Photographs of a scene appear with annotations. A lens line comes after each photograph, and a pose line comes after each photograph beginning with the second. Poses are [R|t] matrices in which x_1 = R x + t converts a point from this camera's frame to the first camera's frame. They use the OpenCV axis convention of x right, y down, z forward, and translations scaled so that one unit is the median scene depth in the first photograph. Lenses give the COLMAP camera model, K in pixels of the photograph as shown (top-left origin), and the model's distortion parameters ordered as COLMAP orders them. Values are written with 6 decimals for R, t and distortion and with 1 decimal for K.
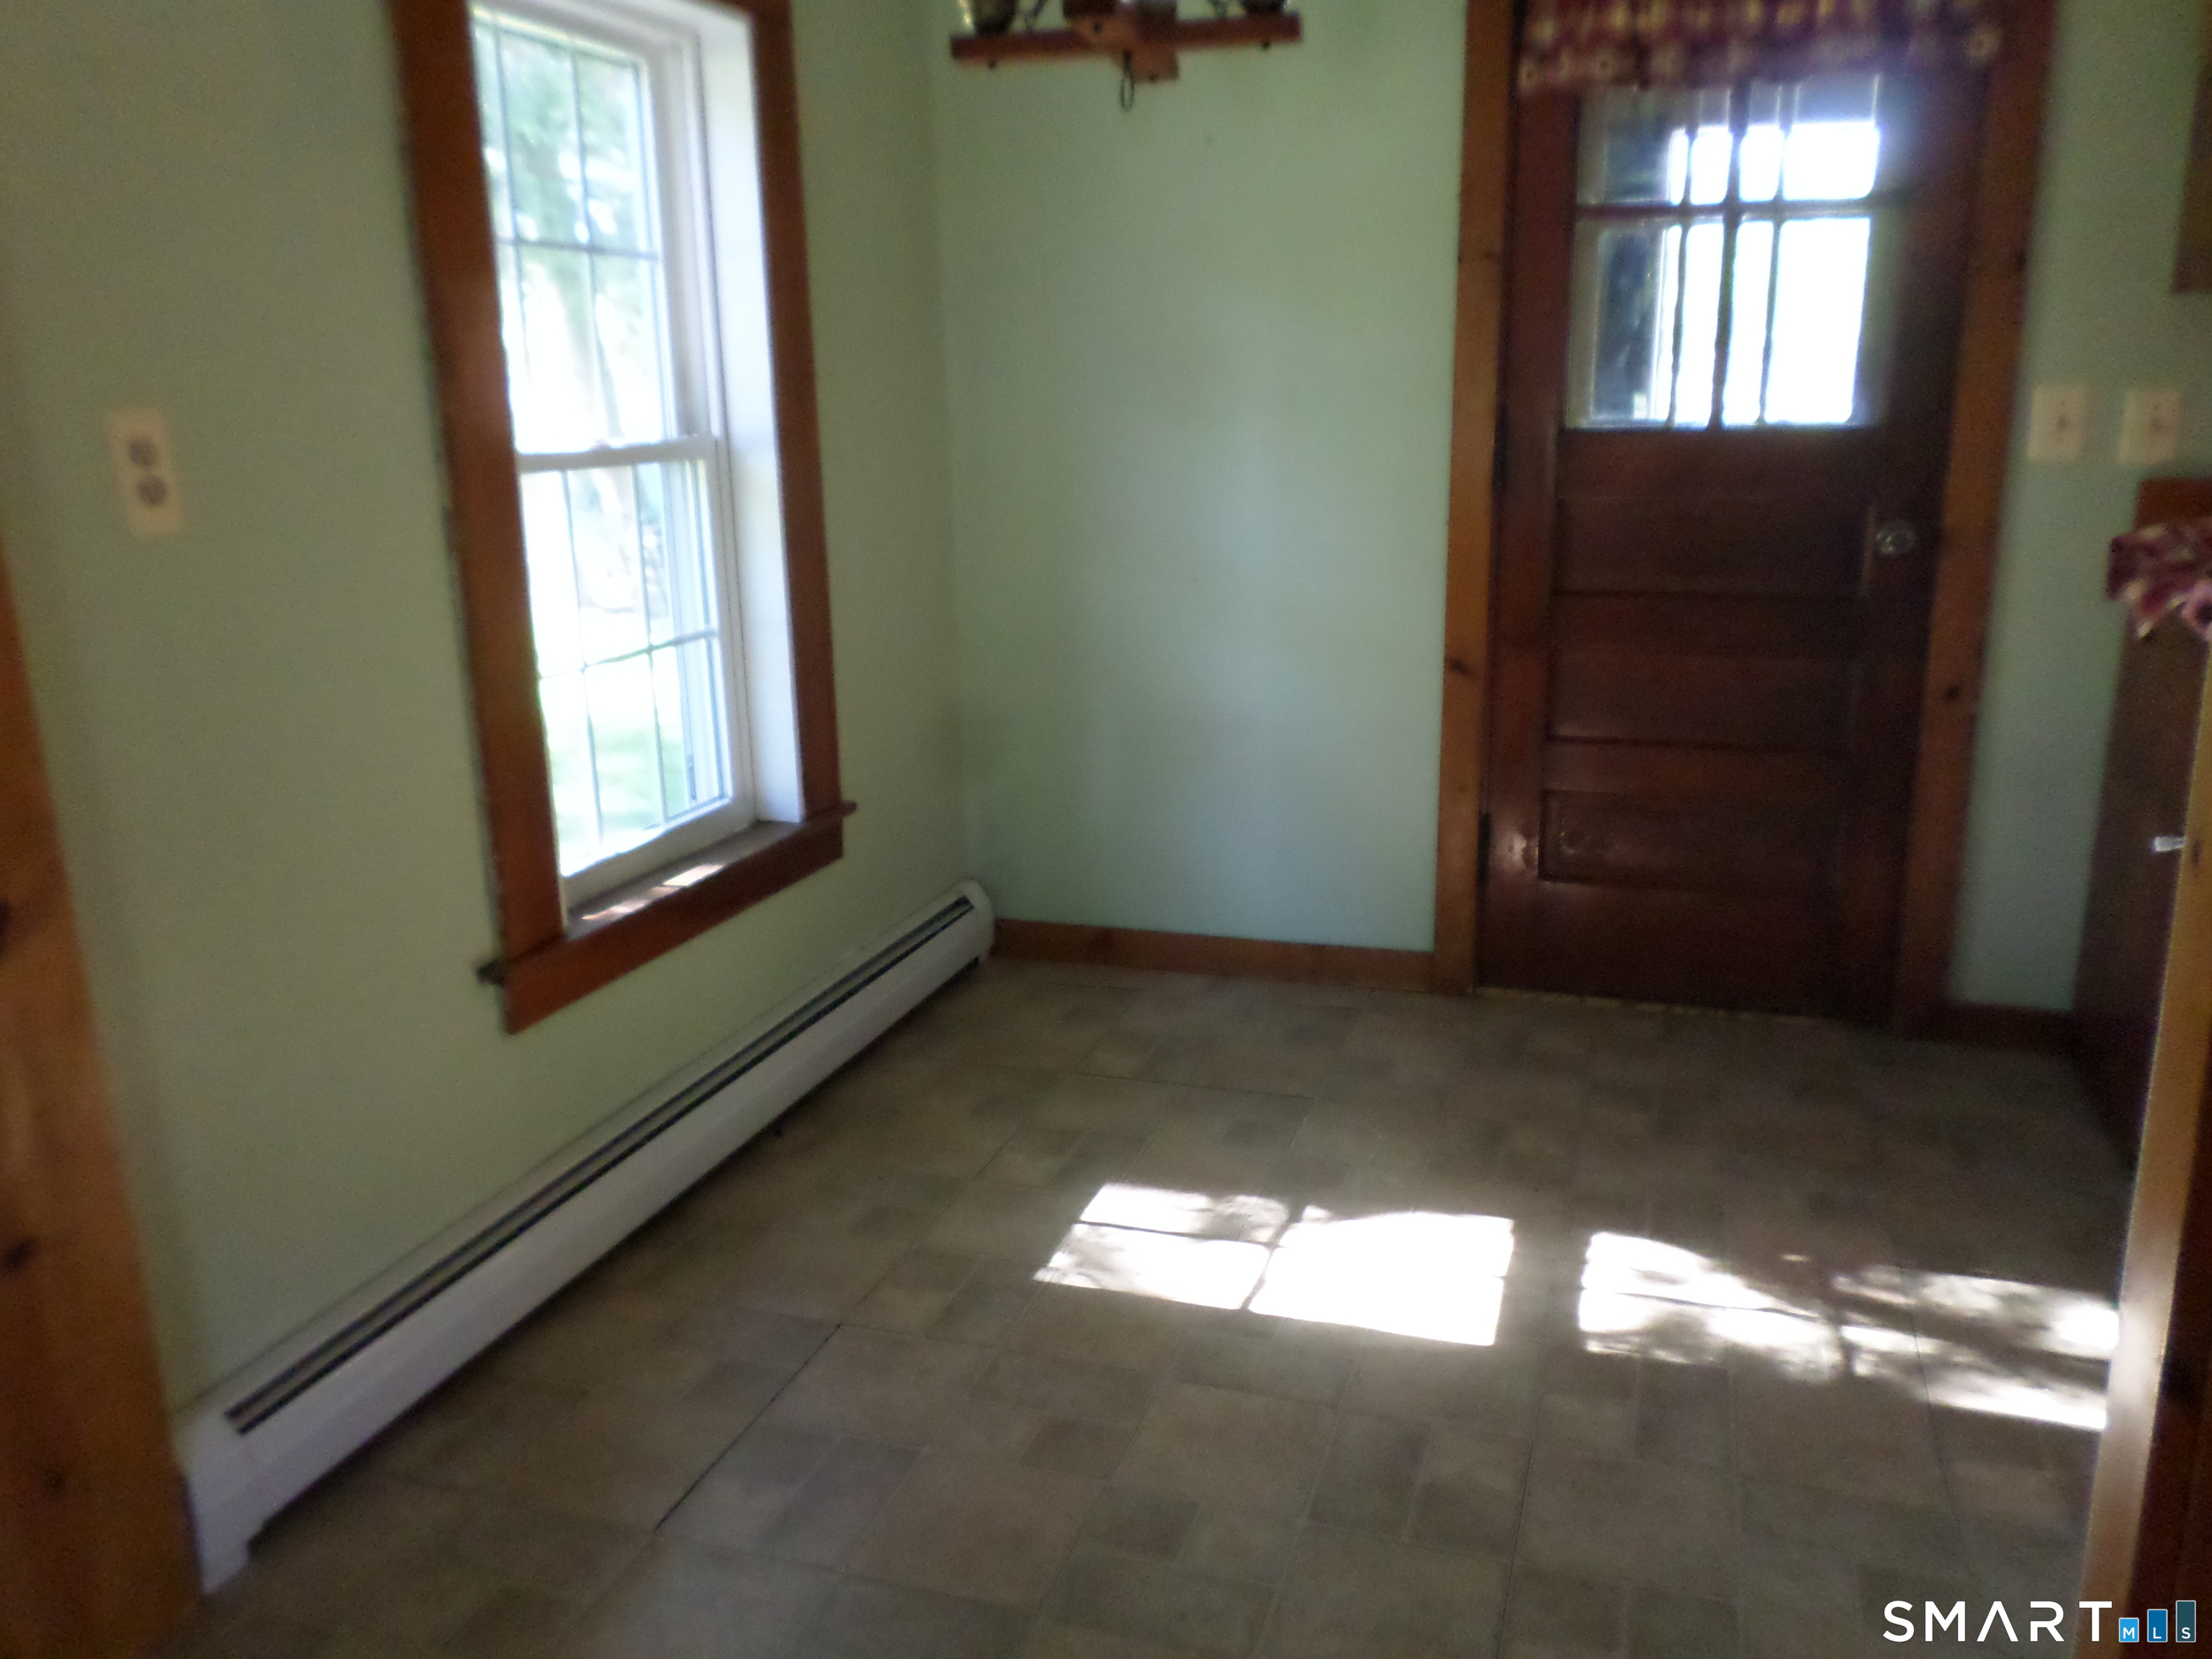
lens RADIAL K [[1727.0, 0, 1102.4], [0, 1727.0, 828.7], [0, 0, 1]] dist [0.008460, 0.005382]
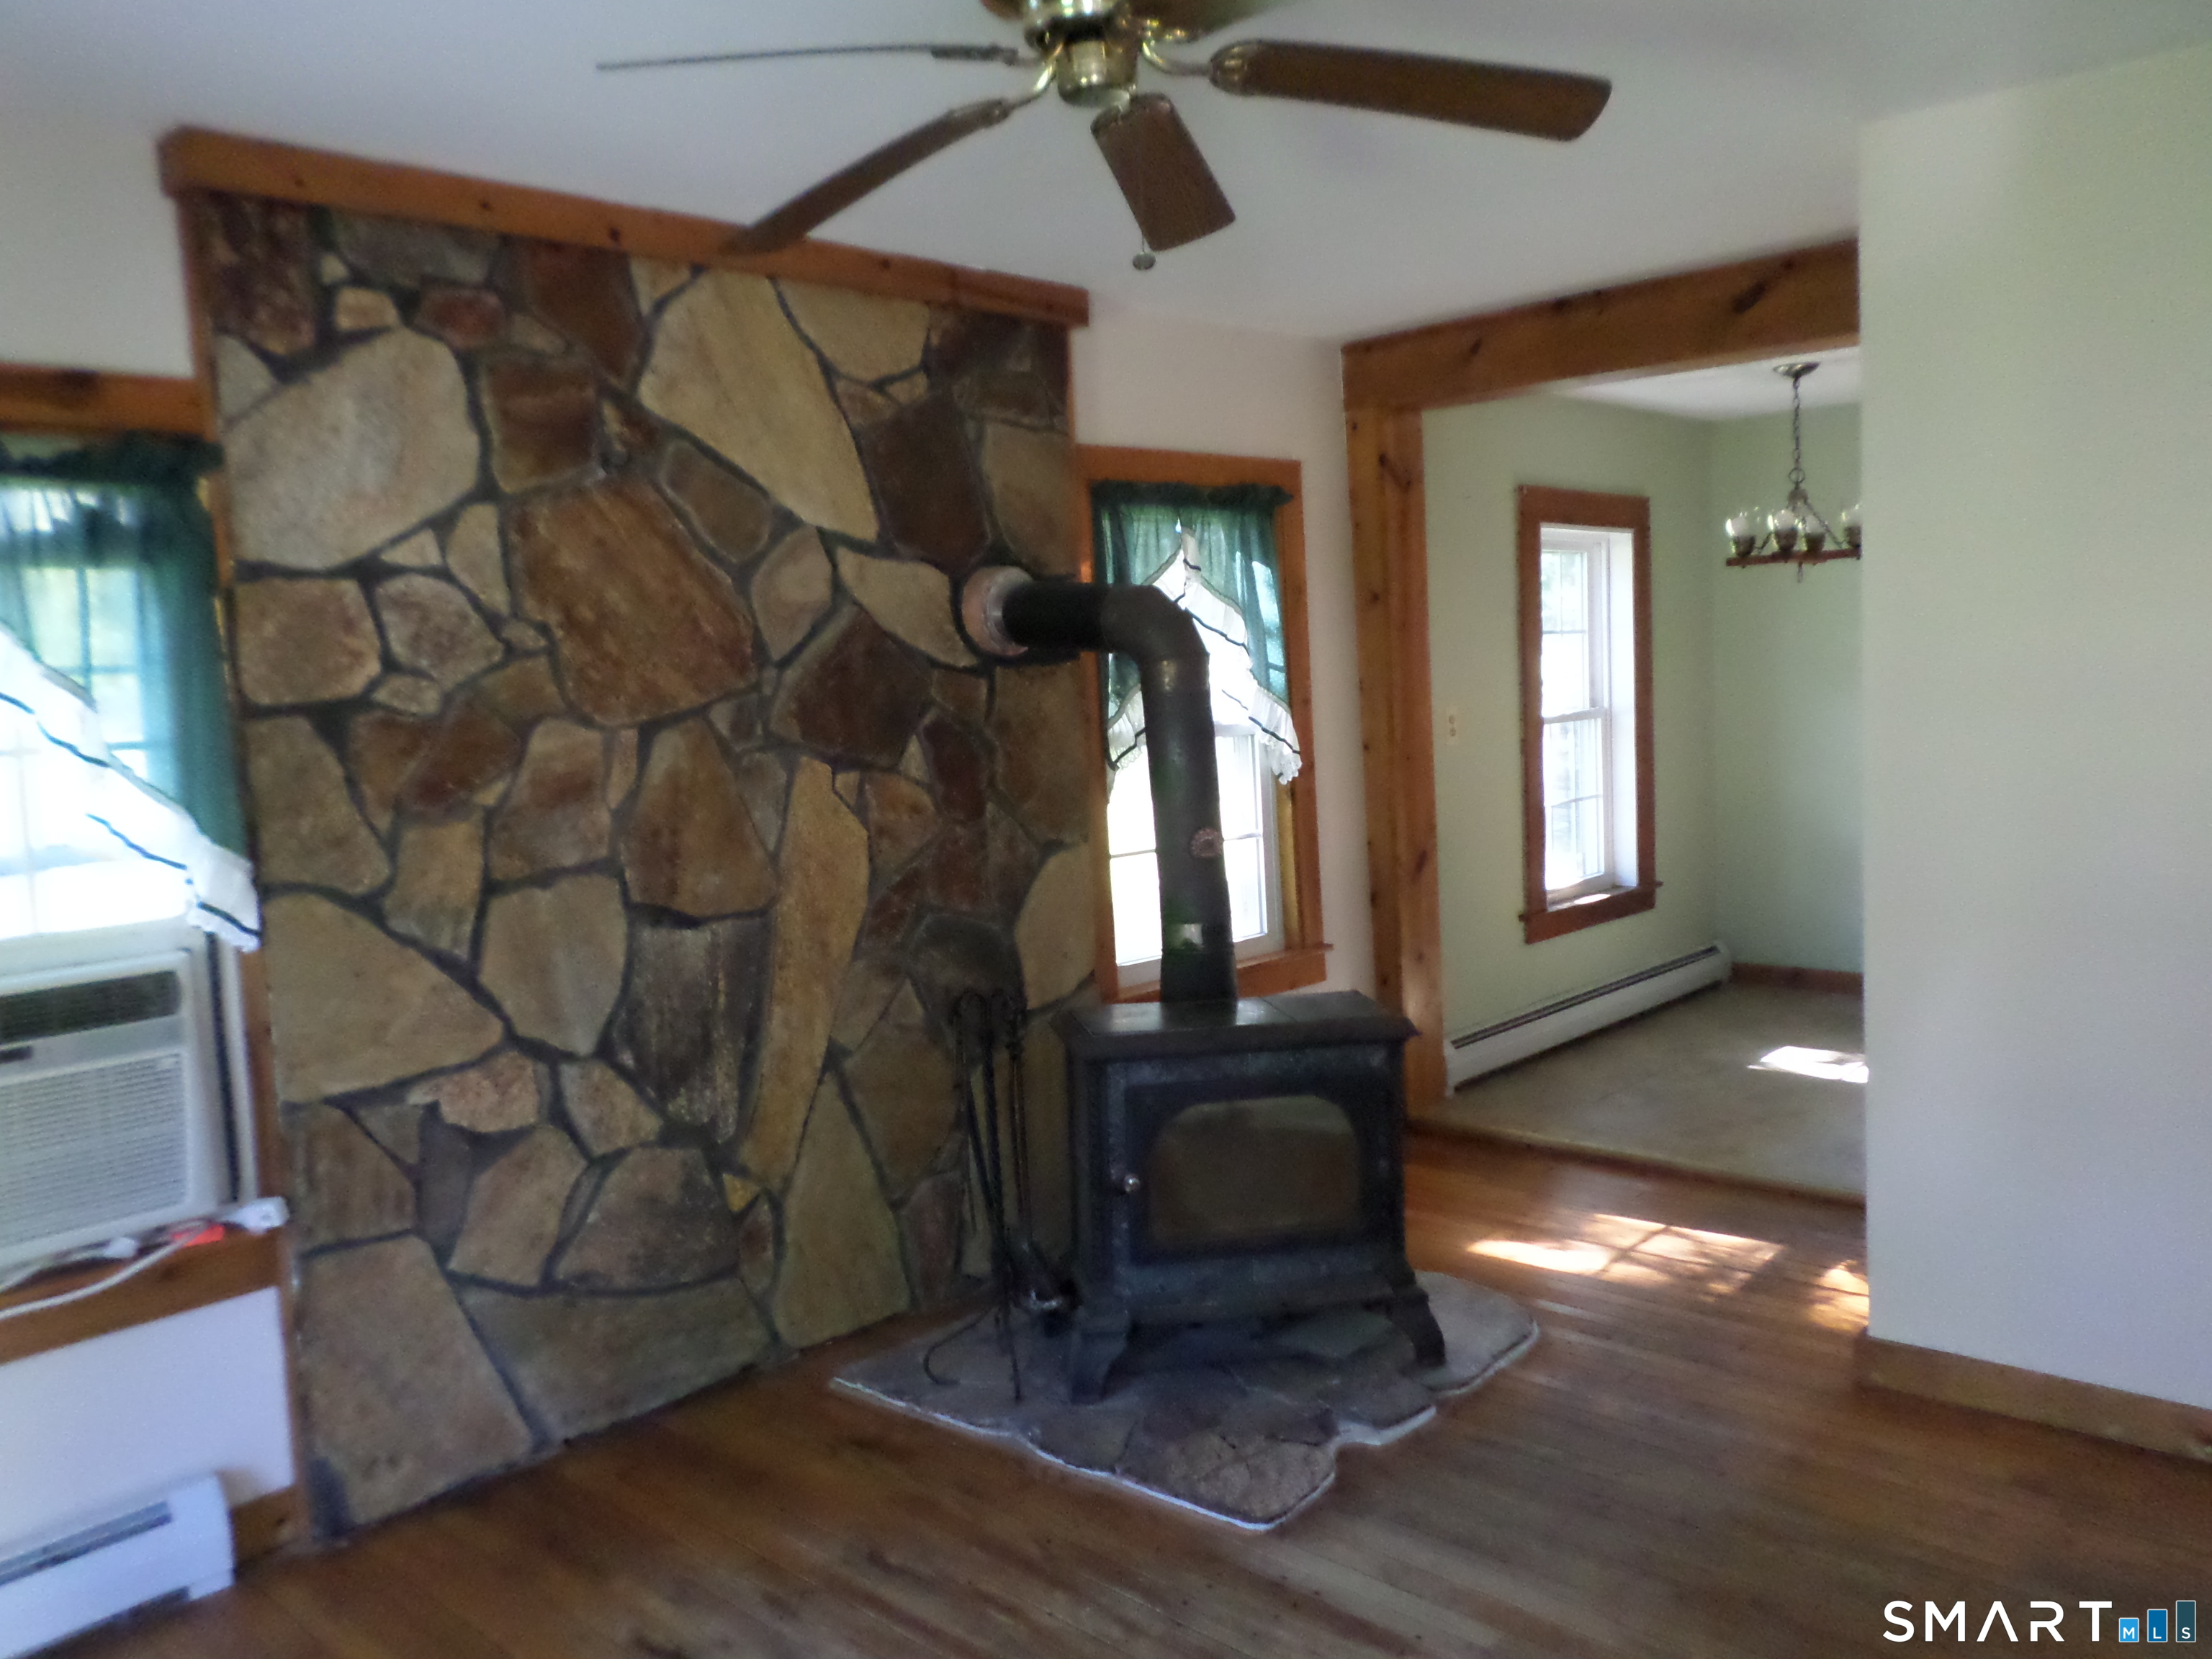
lens RADIAL K [[1727.0, 0, 1100.3], [0, 1727.0, 814.1], [0, 0, 1]] dist [0.008460, 0.005382]
pose [[0.914872, 0.018433, -0.403324, 0.083760], [-0.077580, 0.988368, -0.130805, 0.260343], [0.396221, 0.150960, 0.905660, -1.307074]]
